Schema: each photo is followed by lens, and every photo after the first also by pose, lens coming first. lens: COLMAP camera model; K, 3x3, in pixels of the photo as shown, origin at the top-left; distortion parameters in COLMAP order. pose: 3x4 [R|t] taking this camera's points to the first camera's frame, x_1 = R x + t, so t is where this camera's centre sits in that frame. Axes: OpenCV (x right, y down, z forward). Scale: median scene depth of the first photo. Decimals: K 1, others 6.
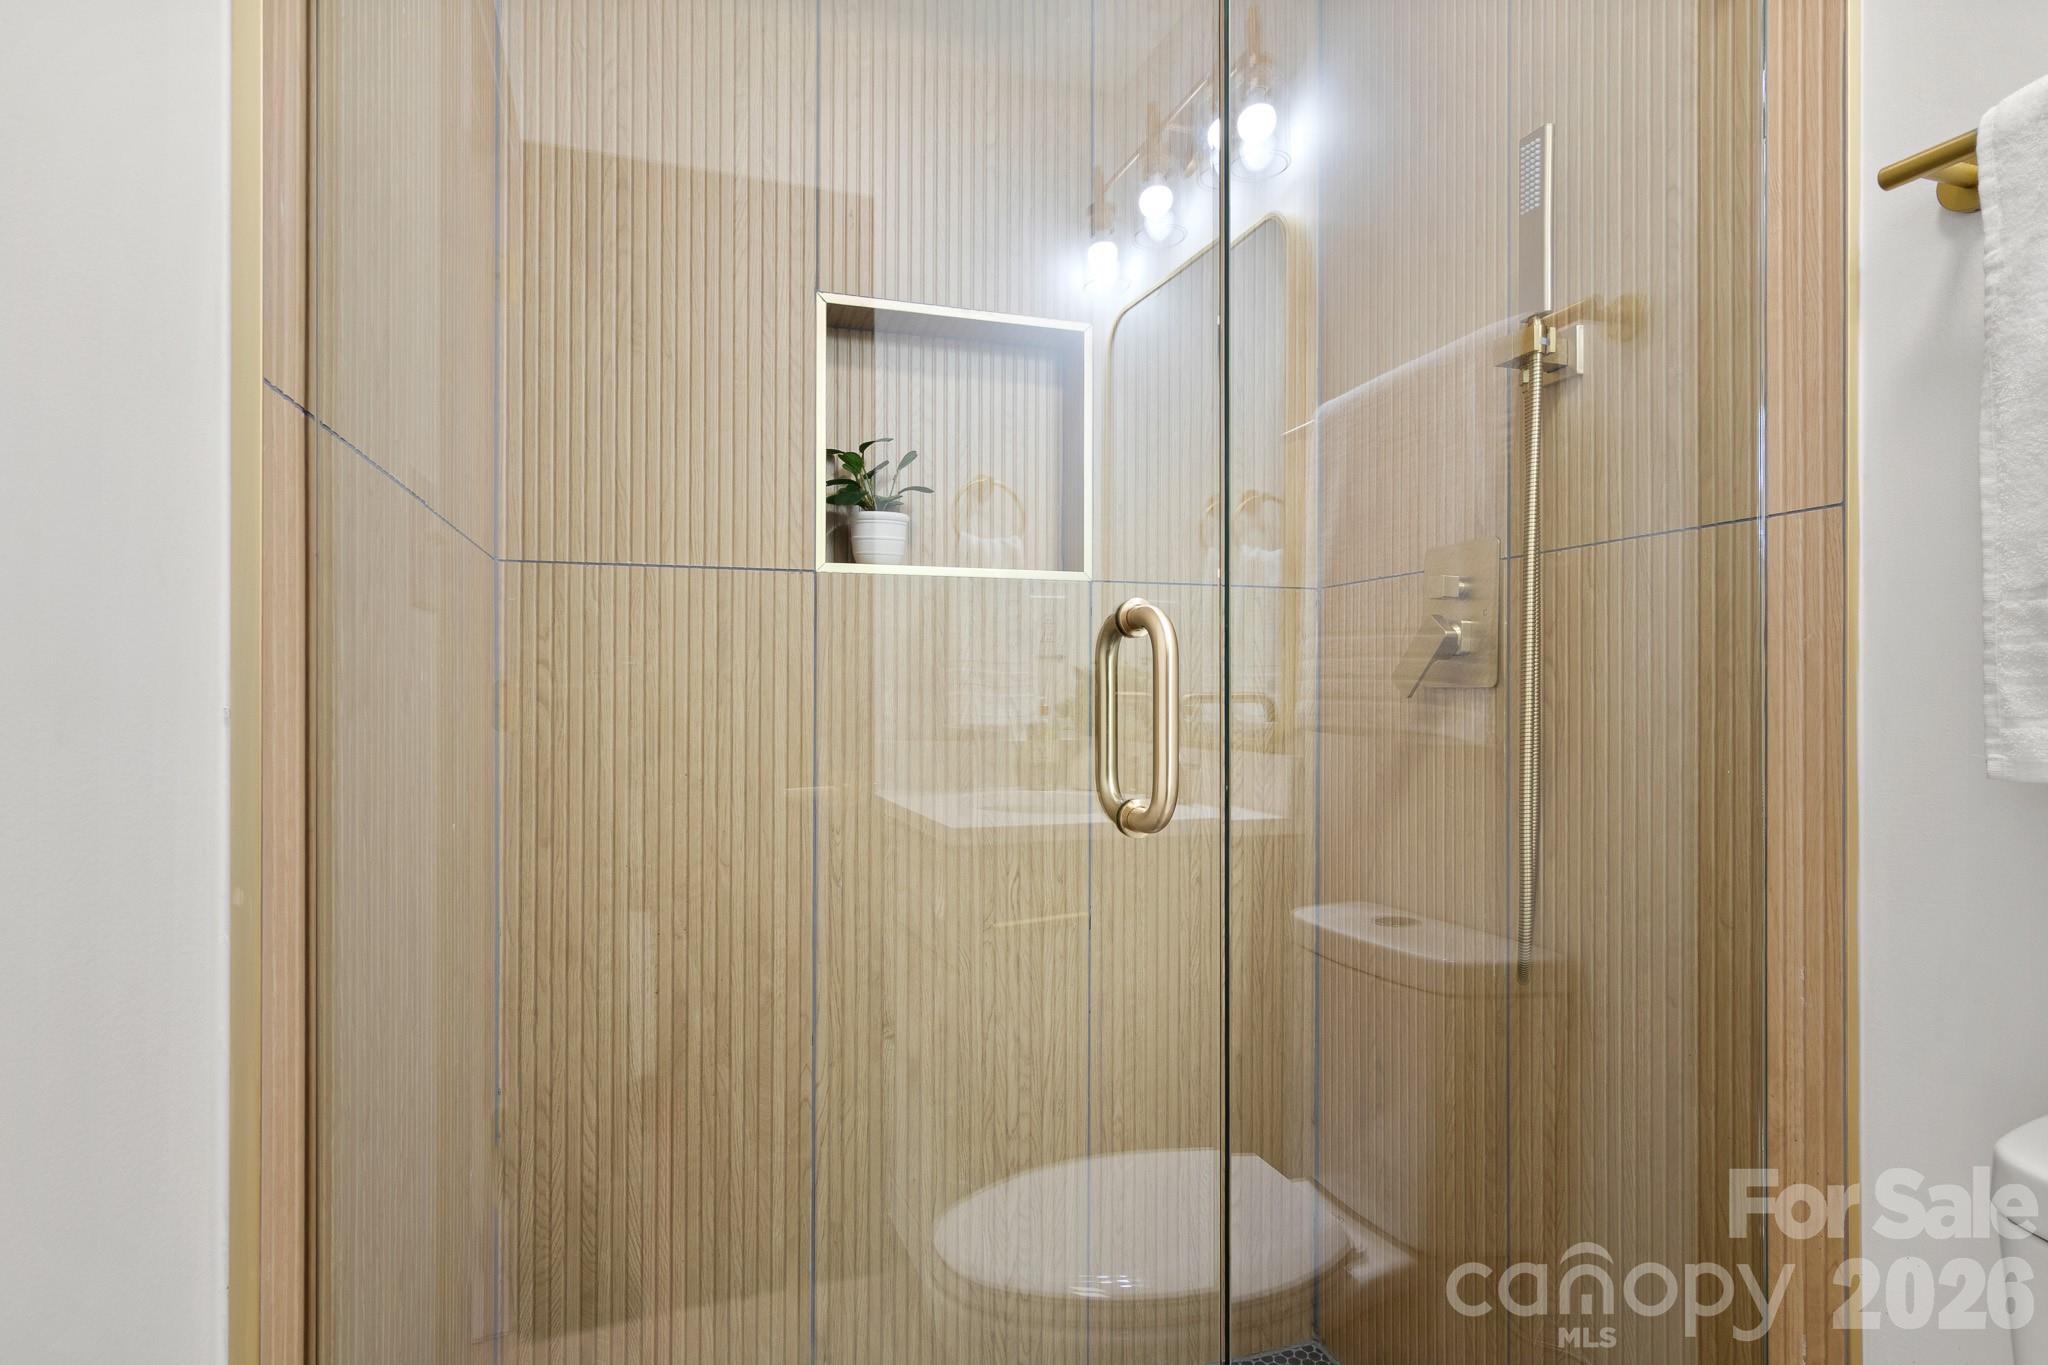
lens RADIAL K [[1073.3, 0, 1024.1], [0, 1073.3, 701.3], [0, 0, 1]] dist [0.000214, 0.000961]
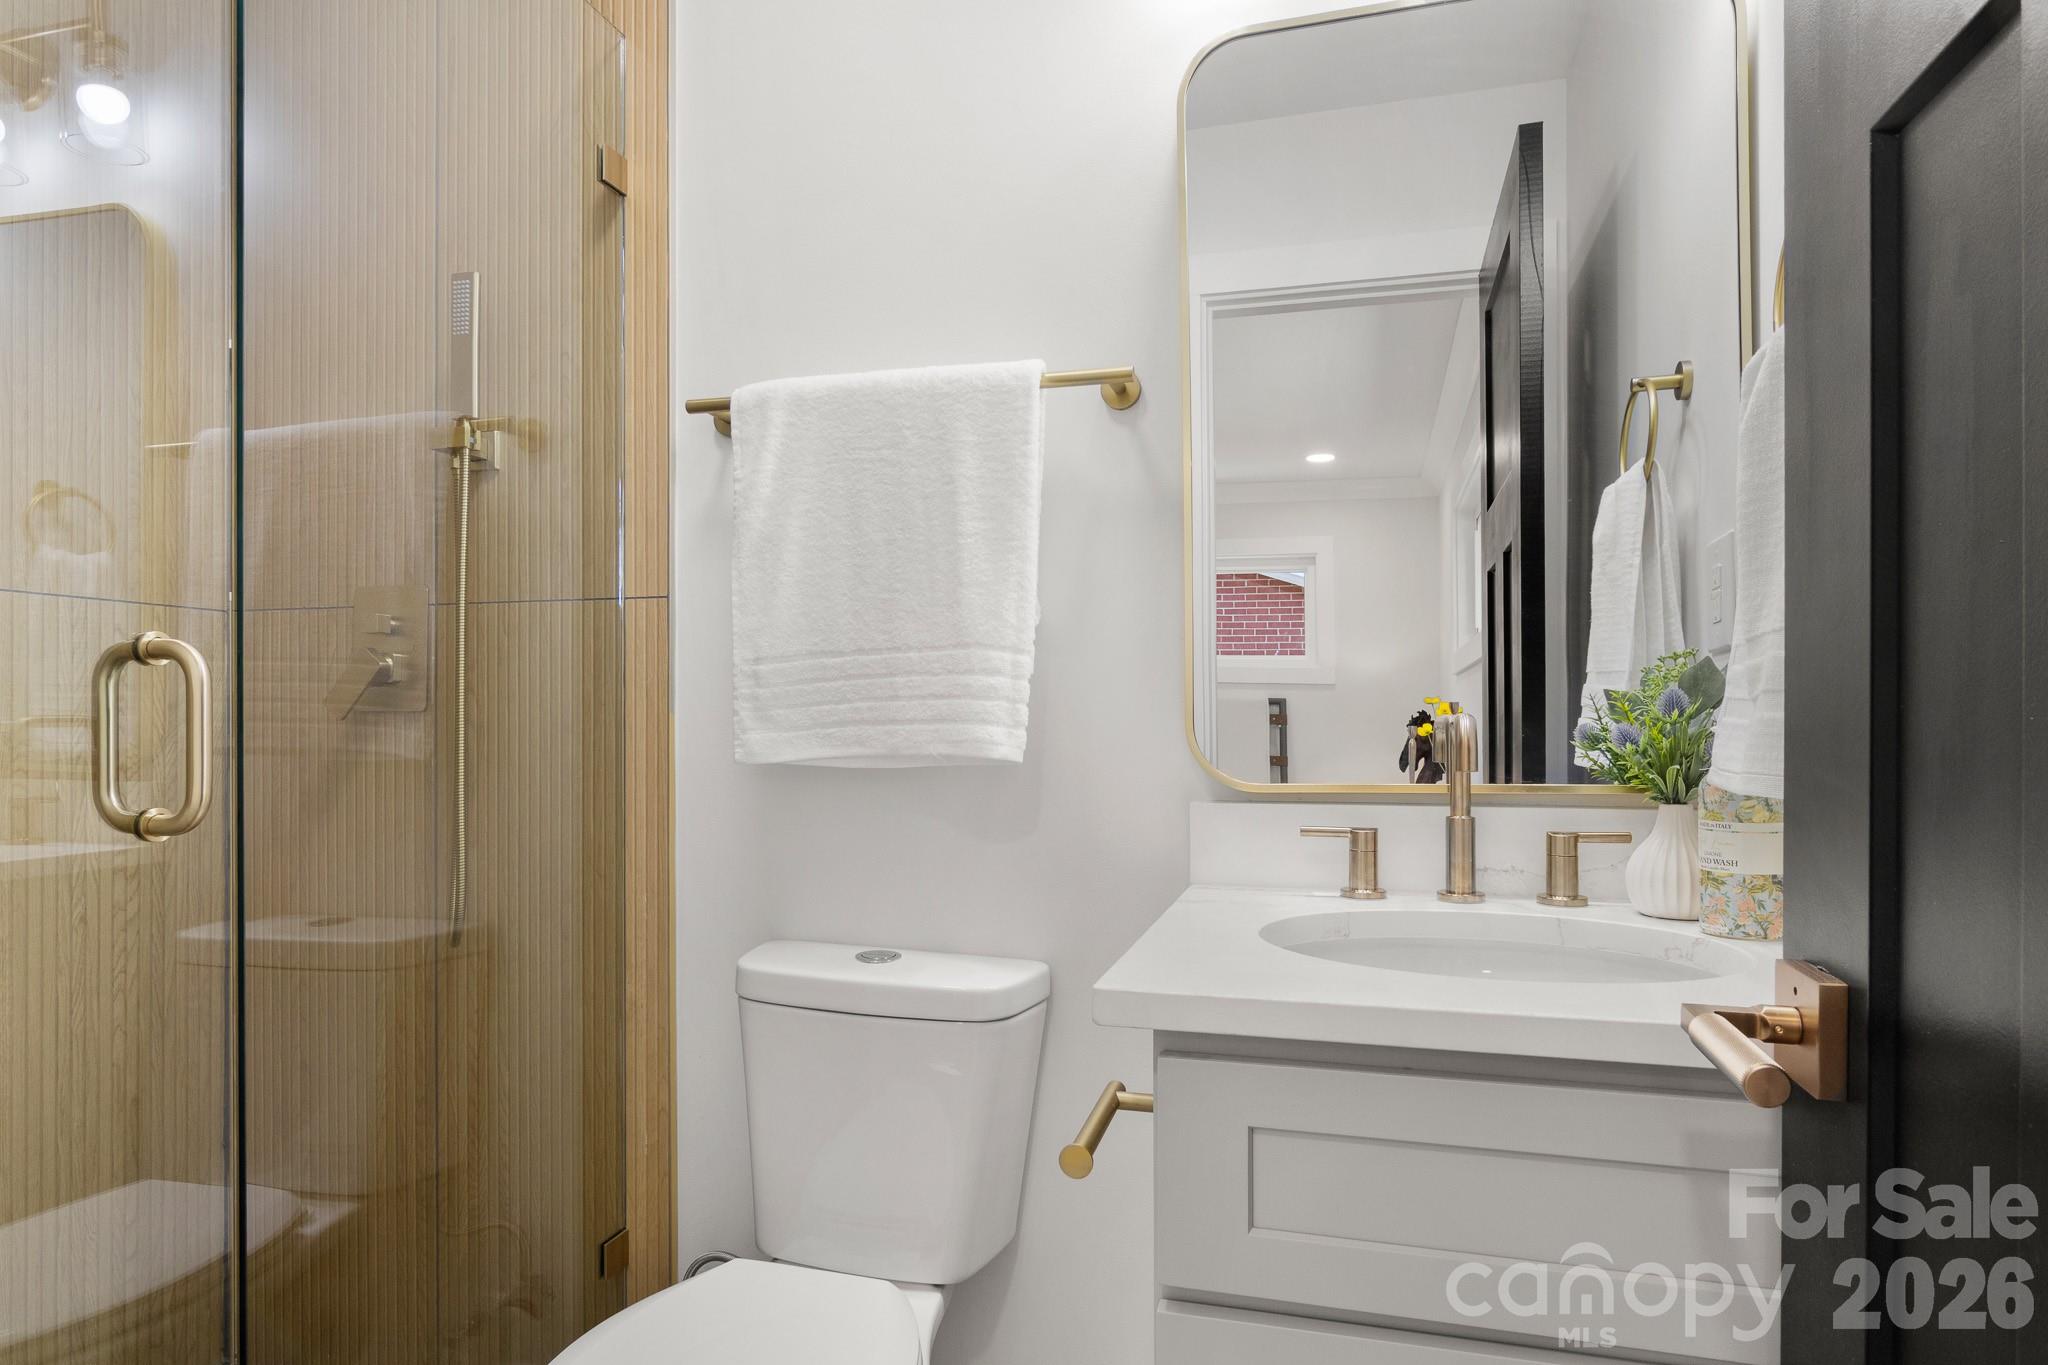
lens RADIAL K [[1168.8, 0, 1026.4], [0, 1168.8, 702.9], [0, 0, 1]] dist [-0.001343, 0.001586]
pose [[0.575938, 0.011685, 0.817410, -0.294753], [0.005014, 0.999829, -0.017826, 0.005424], [-0.817478, 0.014365, 0.575781, -0.367087]]
